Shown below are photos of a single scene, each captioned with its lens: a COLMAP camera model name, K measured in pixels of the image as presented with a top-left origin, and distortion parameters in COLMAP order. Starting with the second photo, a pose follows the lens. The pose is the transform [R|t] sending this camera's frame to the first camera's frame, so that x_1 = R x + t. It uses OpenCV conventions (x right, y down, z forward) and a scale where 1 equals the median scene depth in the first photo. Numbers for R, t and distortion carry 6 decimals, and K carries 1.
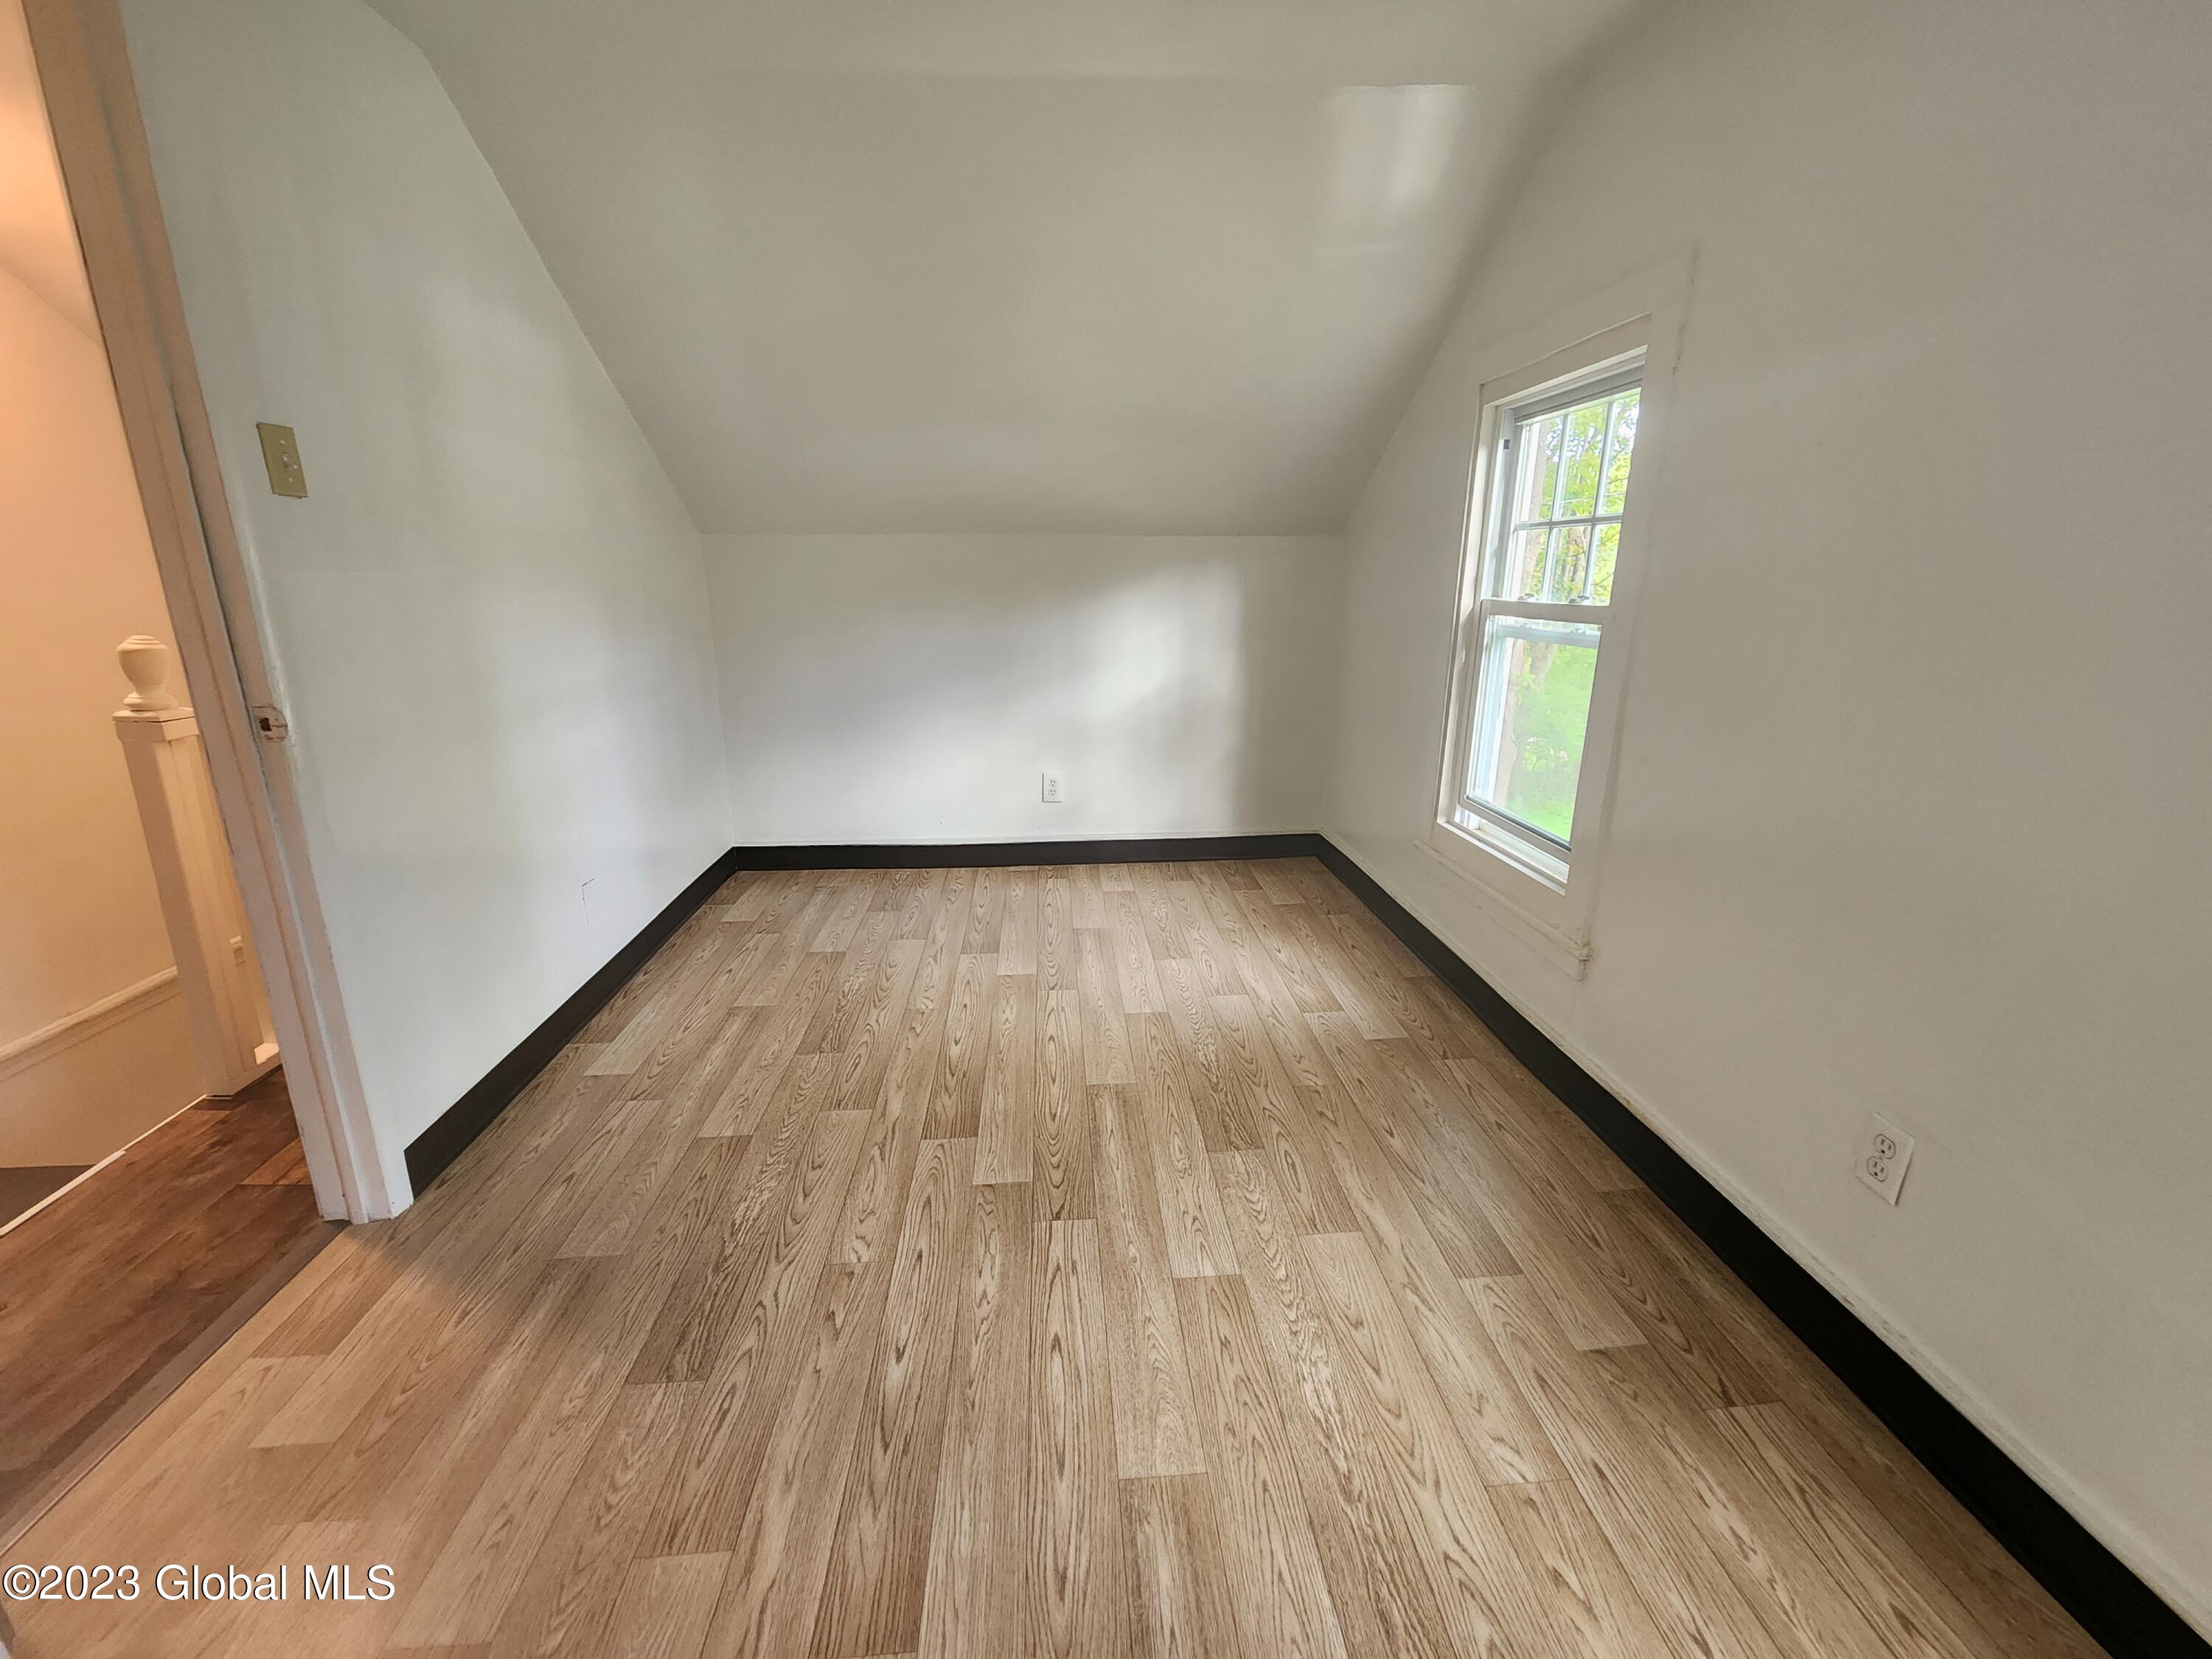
lens RADIAL K [[902.9, 0, 1112.9], [0, 902.9, 830.7], [0, 0, 1]] dist [-0.005615, -0.000406]
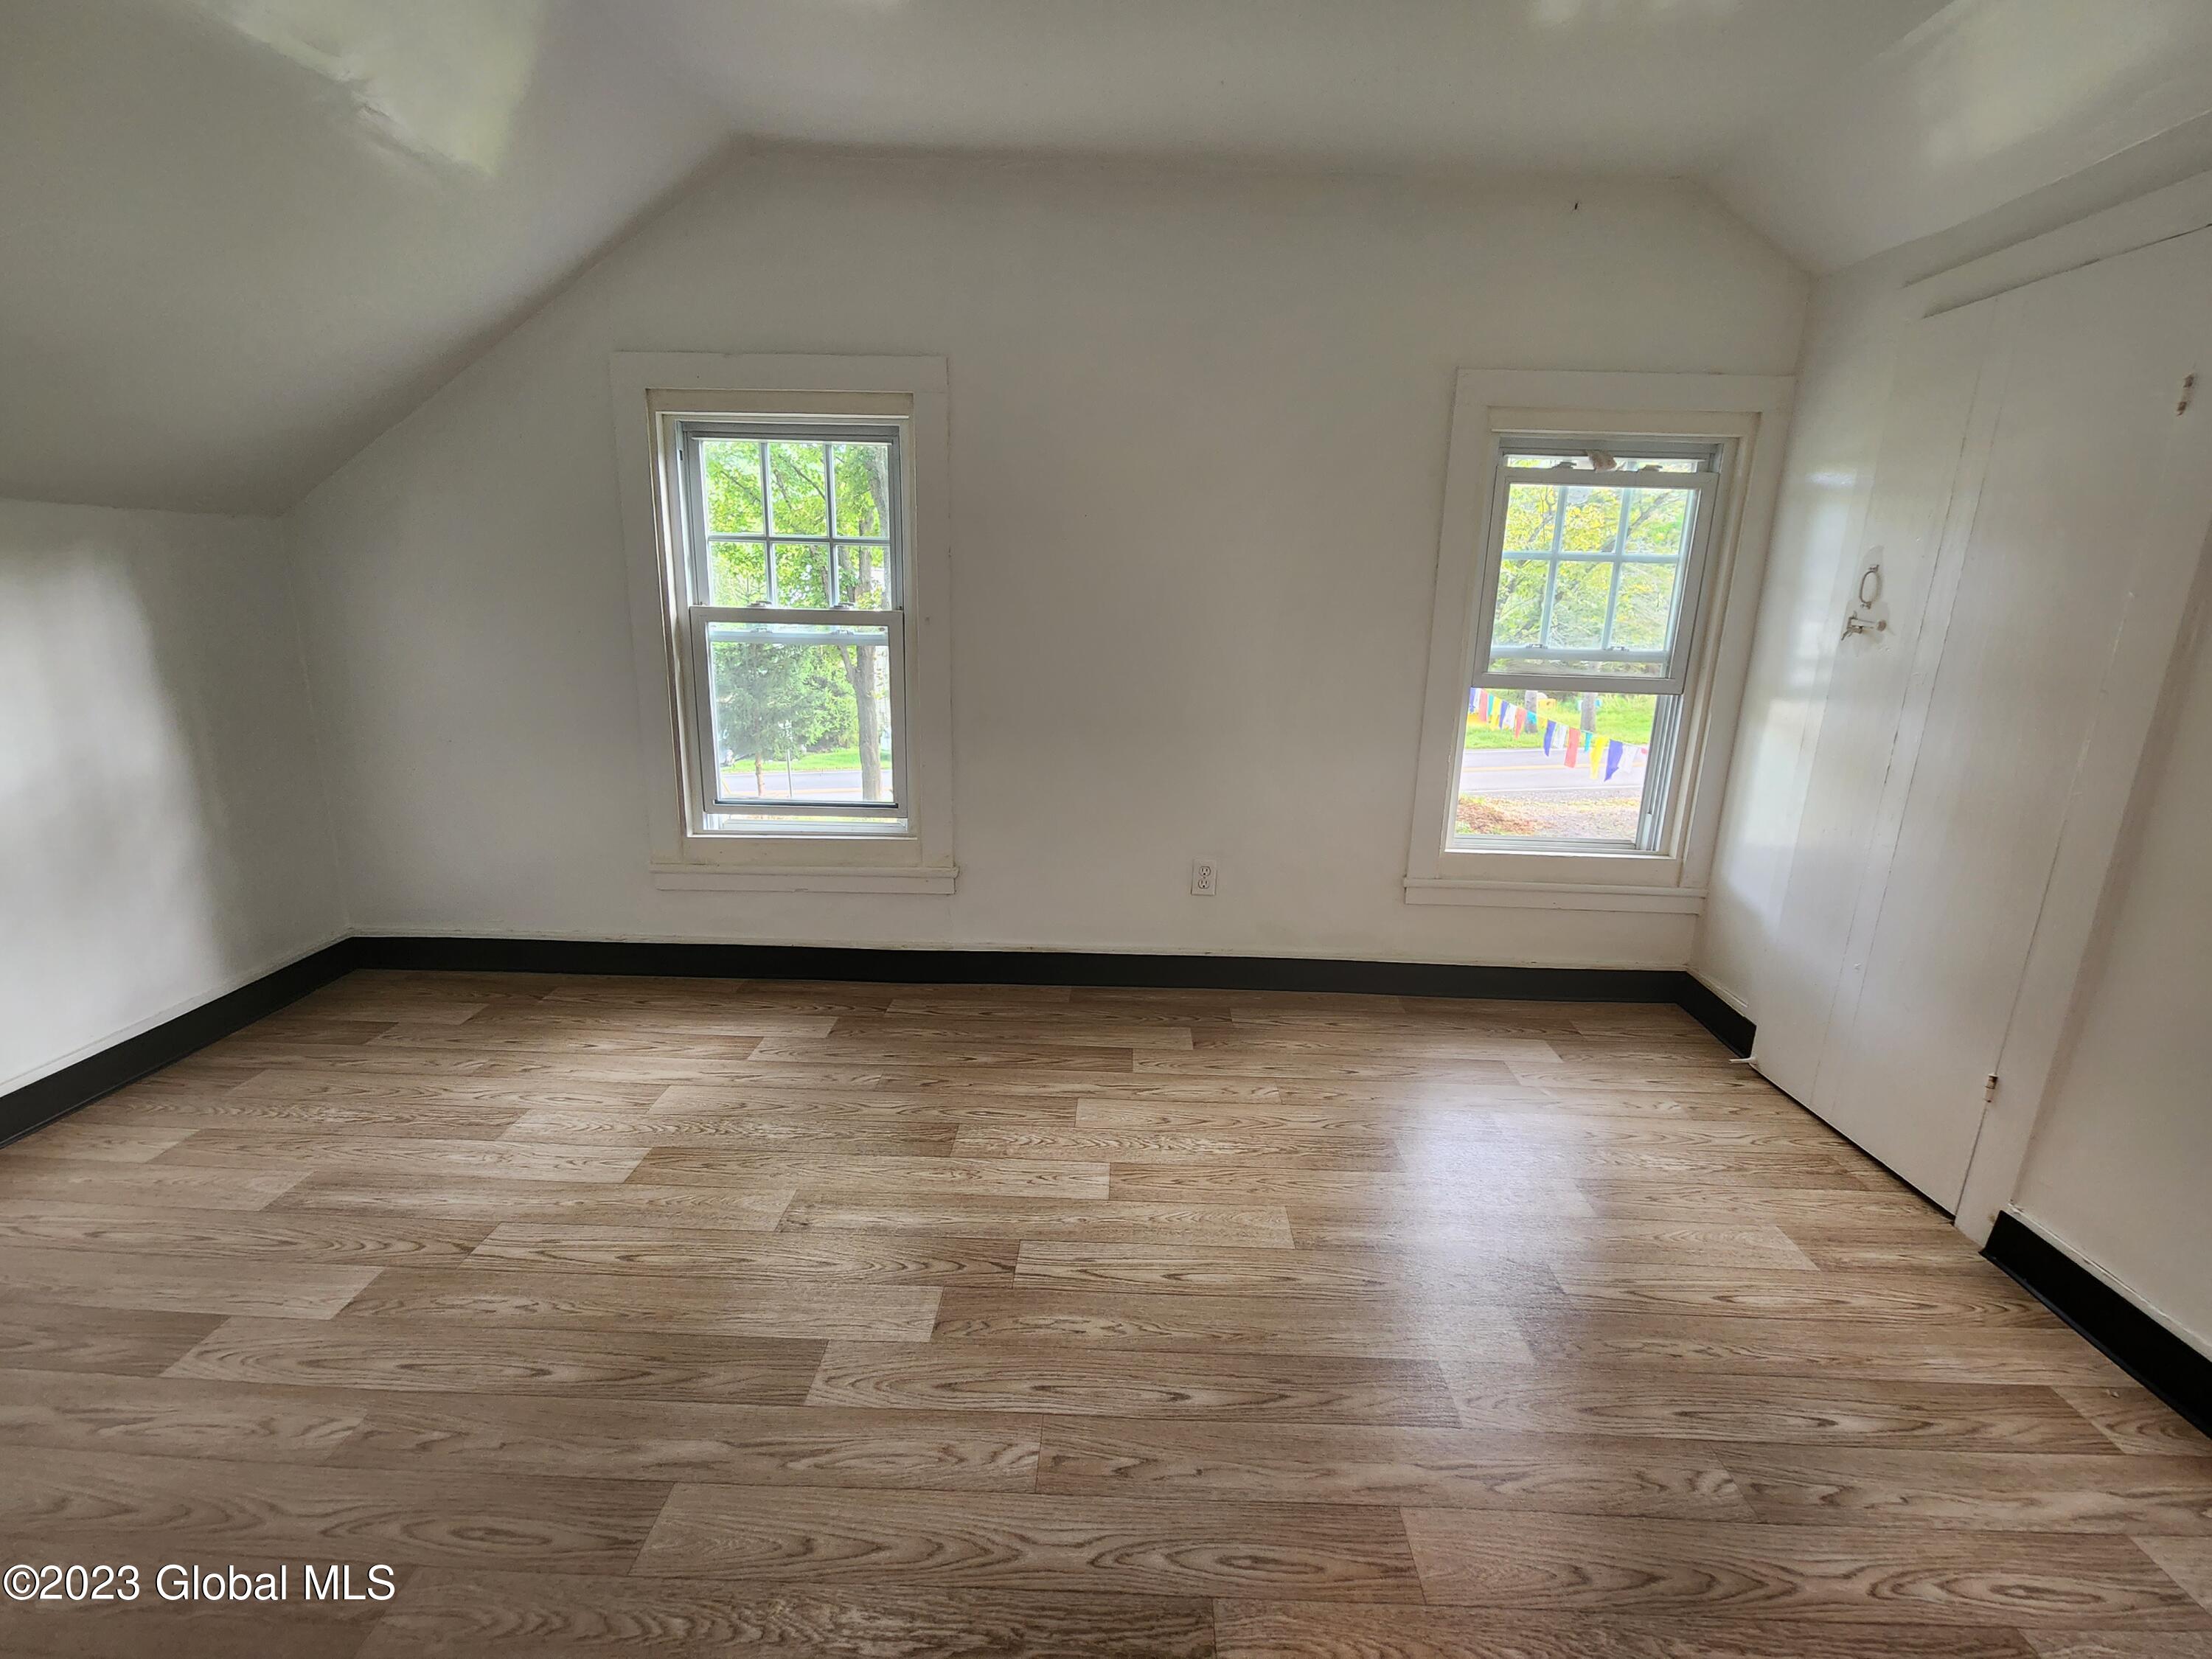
lens RADIAL K [[984.5, 0, 1050.9], [0, 984.5, 829.7], [0, 0, 1]] dist [-0.004394, -0.000416]
pose [[0.092984, -0.238333, 0.966722, -0.884110], [0.251676, 0.945025, 0.208776, -0.196213], [-0.963335, 0.223888, 0.147854, 0.659974]]
